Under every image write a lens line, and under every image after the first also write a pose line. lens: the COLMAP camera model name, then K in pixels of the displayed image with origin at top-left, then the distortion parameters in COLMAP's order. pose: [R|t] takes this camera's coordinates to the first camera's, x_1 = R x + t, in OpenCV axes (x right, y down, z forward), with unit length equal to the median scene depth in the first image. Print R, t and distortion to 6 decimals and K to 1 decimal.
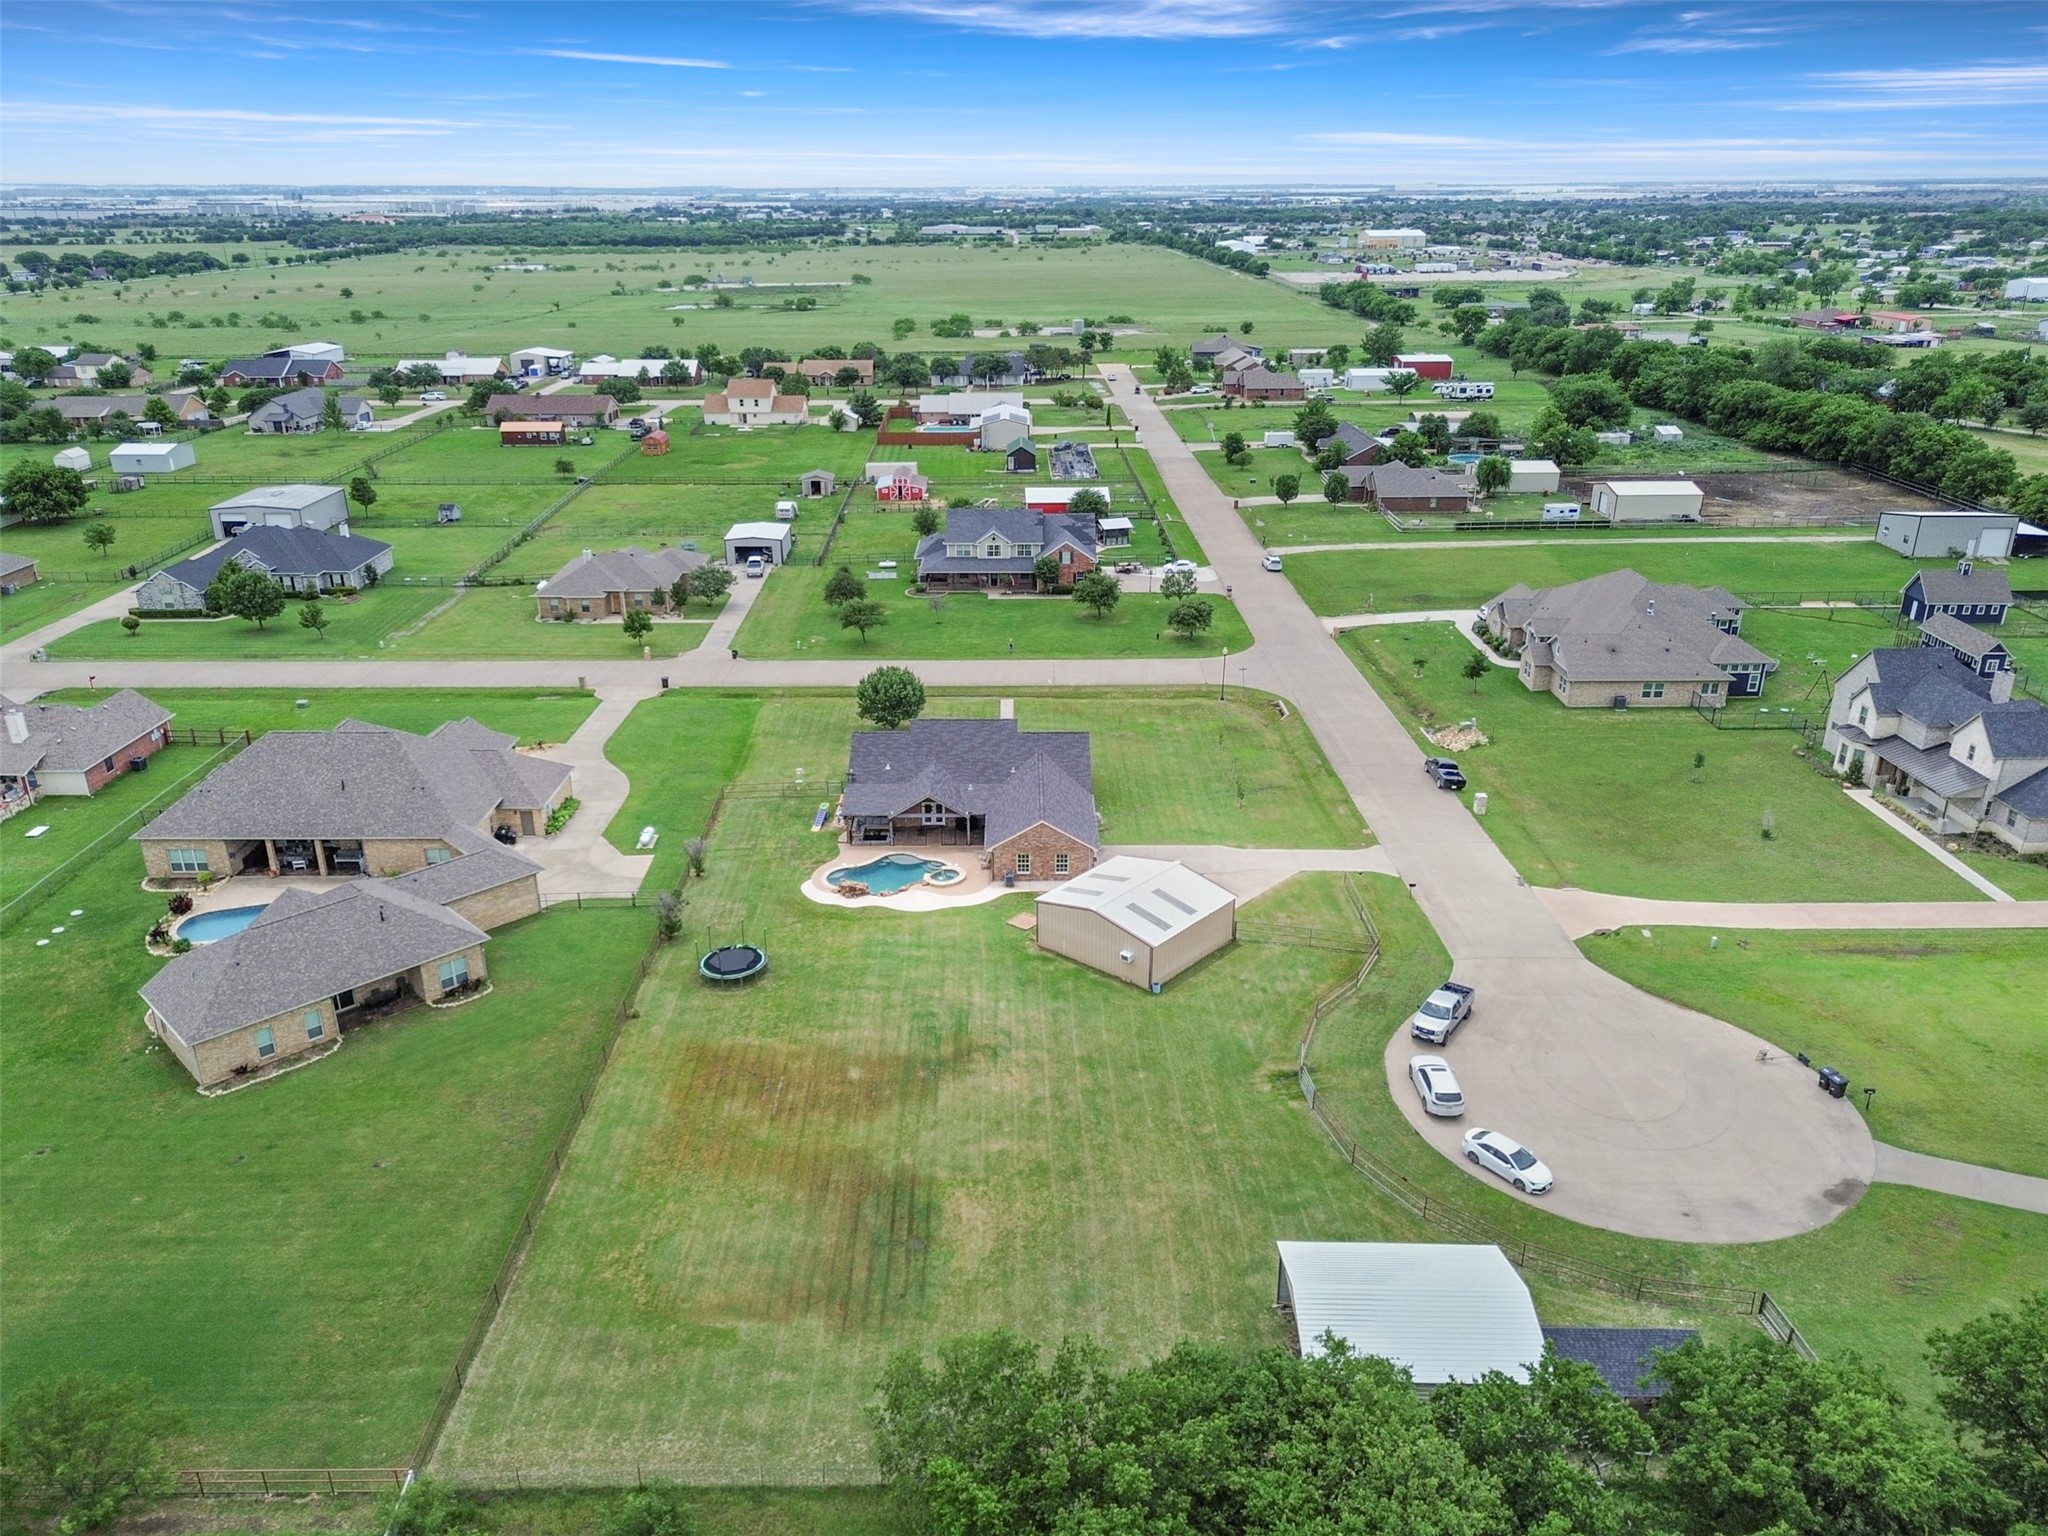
lens RADIAL K [[1444.2, 0, 1016.2], [0, 1444.2, 776.4], [0, 0, 1]] dist [0.075402, -0.081138]
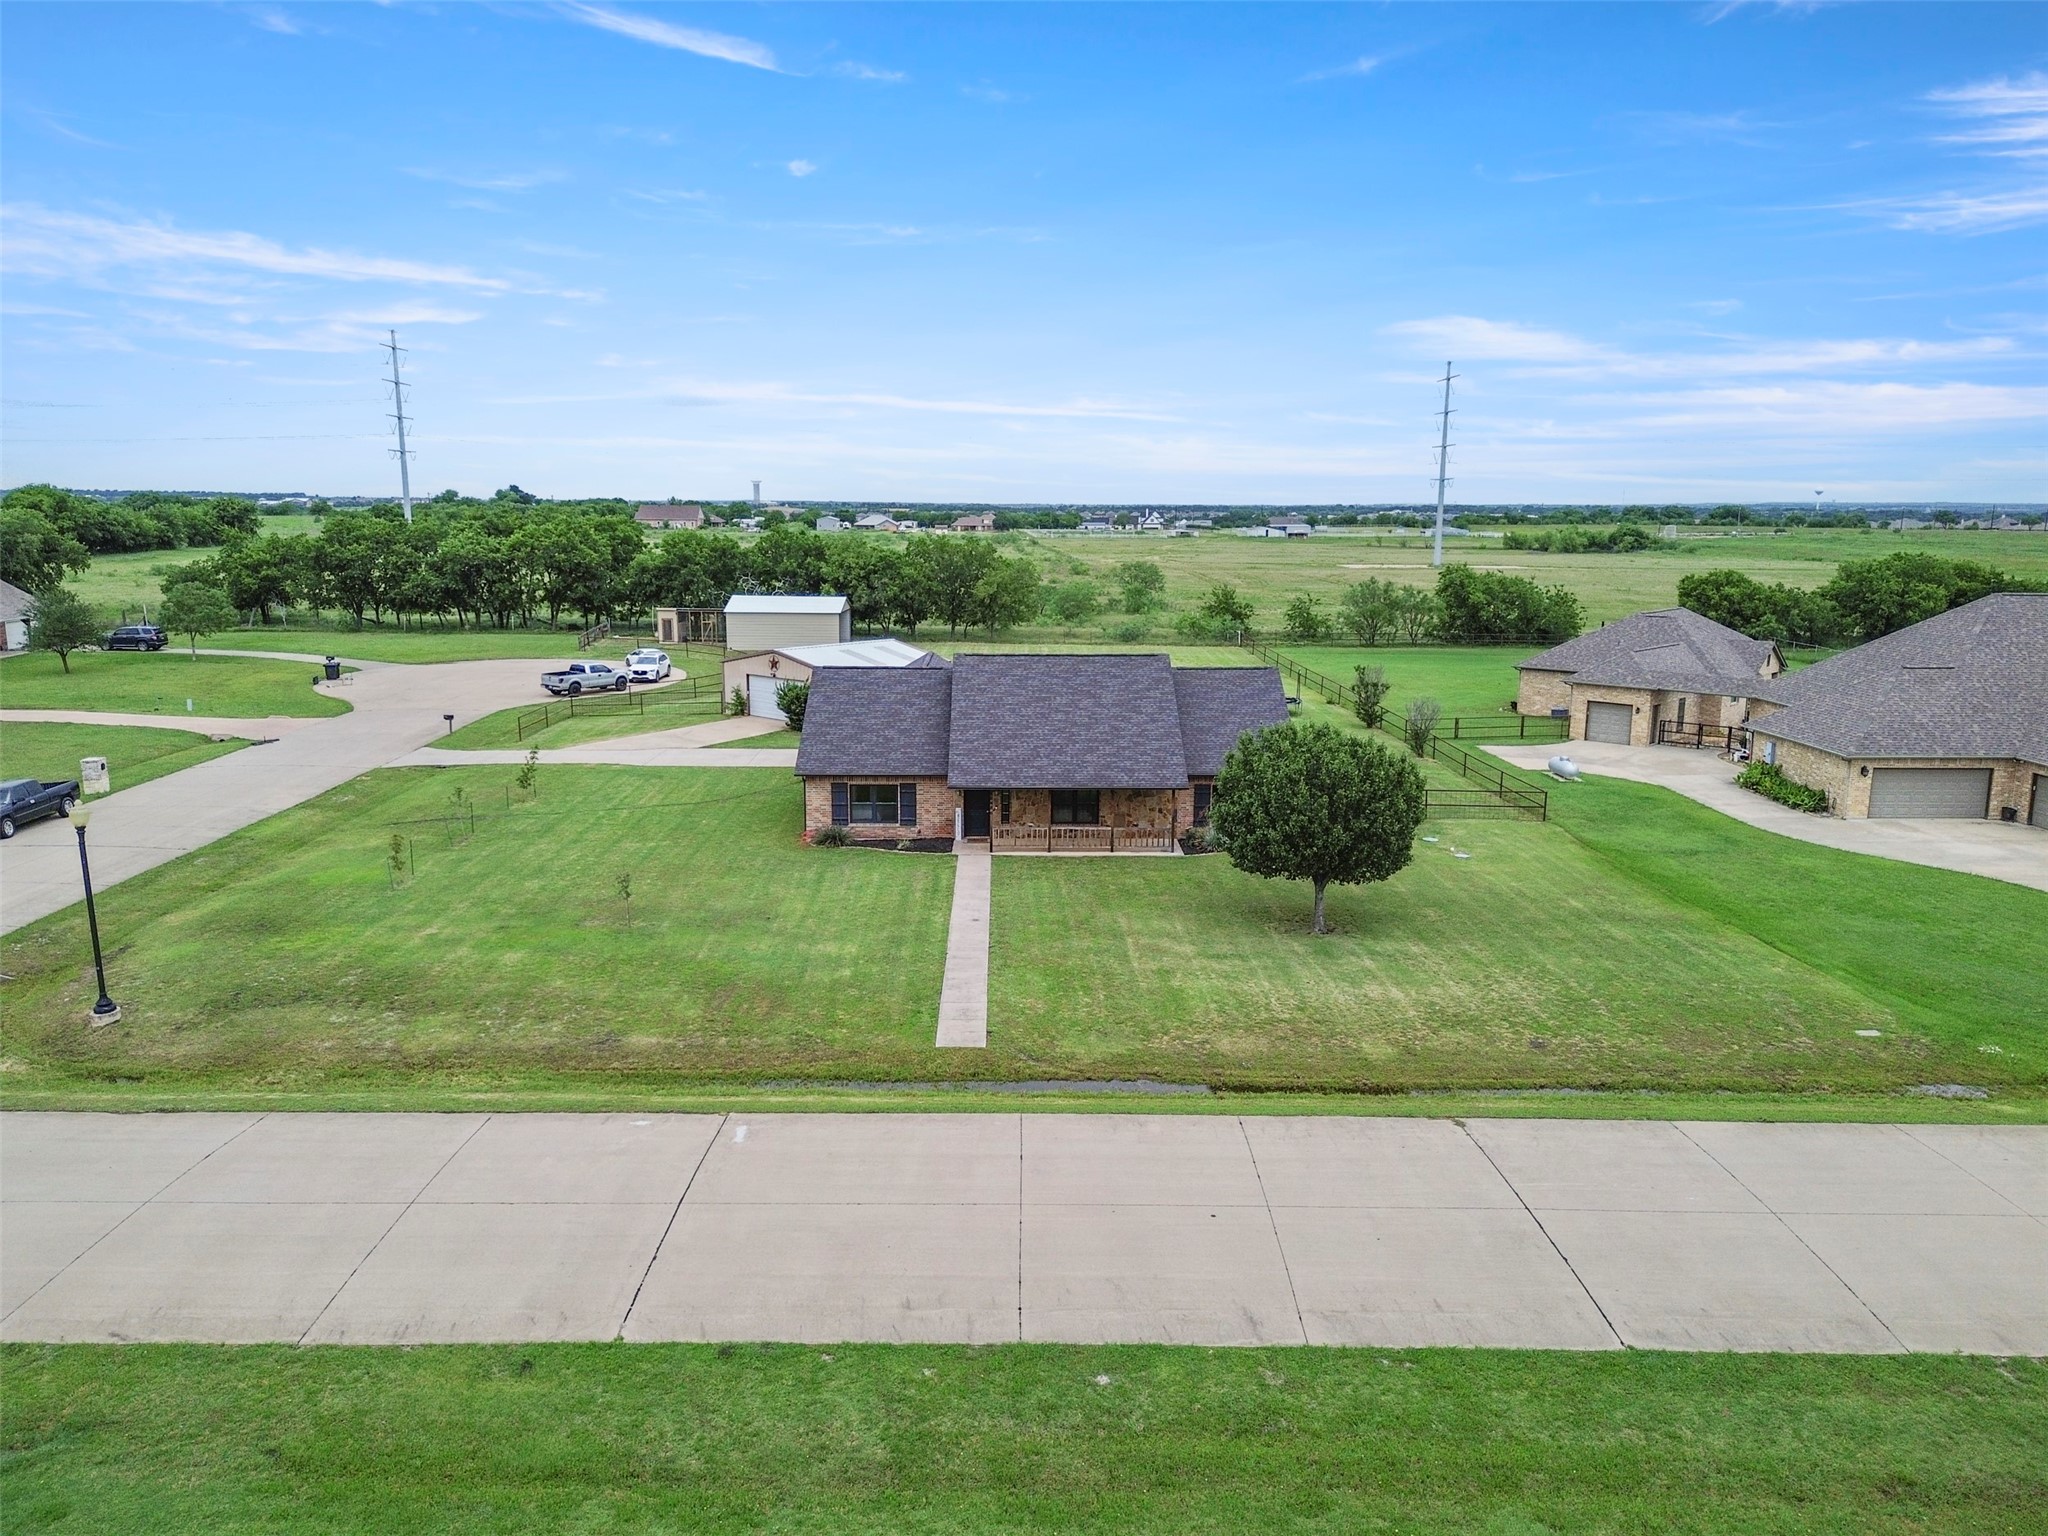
lens RADIAL K [[1444.2, 0, 1016.2], [0, 1444.2, 776.4], [0, 0, 1]] dist [0.075402, -0.081138]
pose [[-0.999943, -0.000365, -0.010635, -0.017113], [-0.006069, 0.840447, 0.541860, -0.299784], [0.008741, 0.541894, -0.840401, 1.581467]]
